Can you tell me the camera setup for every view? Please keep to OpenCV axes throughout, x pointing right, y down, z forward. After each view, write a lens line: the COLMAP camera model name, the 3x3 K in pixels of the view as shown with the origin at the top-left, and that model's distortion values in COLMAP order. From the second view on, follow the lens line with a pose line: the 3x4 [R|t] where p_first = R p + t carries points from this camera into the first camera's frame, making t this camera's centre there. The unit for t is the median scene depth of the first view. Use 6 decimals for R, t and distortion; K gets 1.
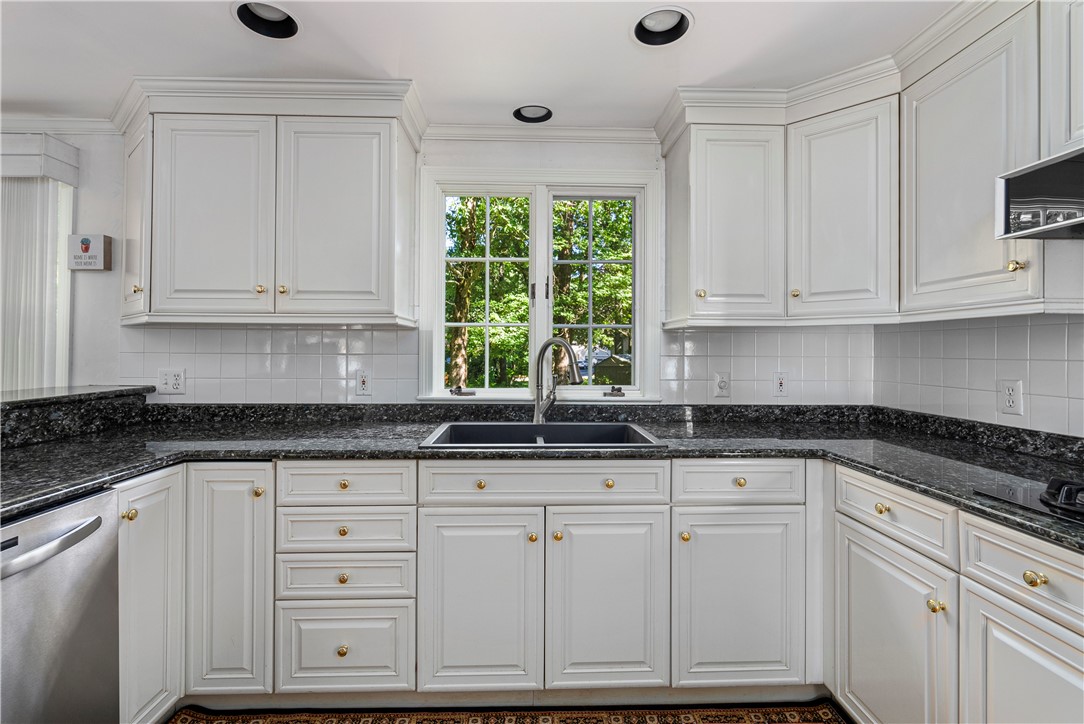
lens RADIAL K [[498.9, 0, 541.3], [0, 498.9, 346.1], [0, 0, 1]] dist [-0.003489, -0.000116]
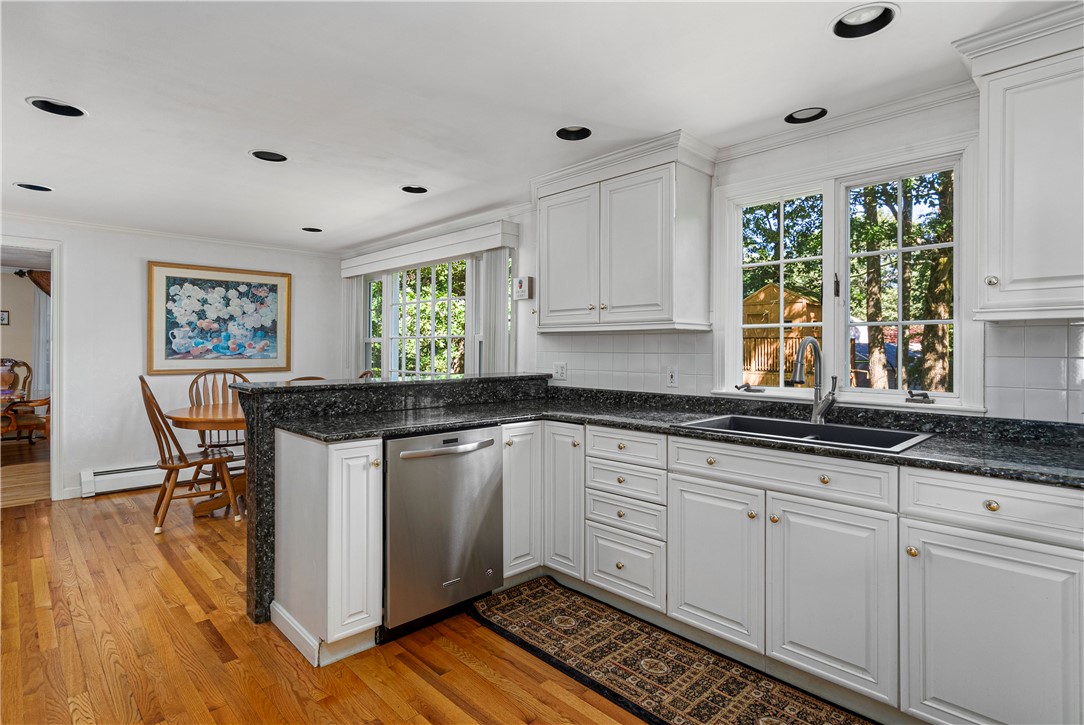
lens RADIAL K [[554.8, 0, 537.0], [0, 554.8, 349.5], [0, 0, 1]] dist [0.001043, 0.000611]
pose [[0.668294, -0.001023, -0.743897, 0.499526], [0.005247, 0.999981, 0.003338, 0.000829], [0.743879, -0.006133, 0.668286, -0.171089]]
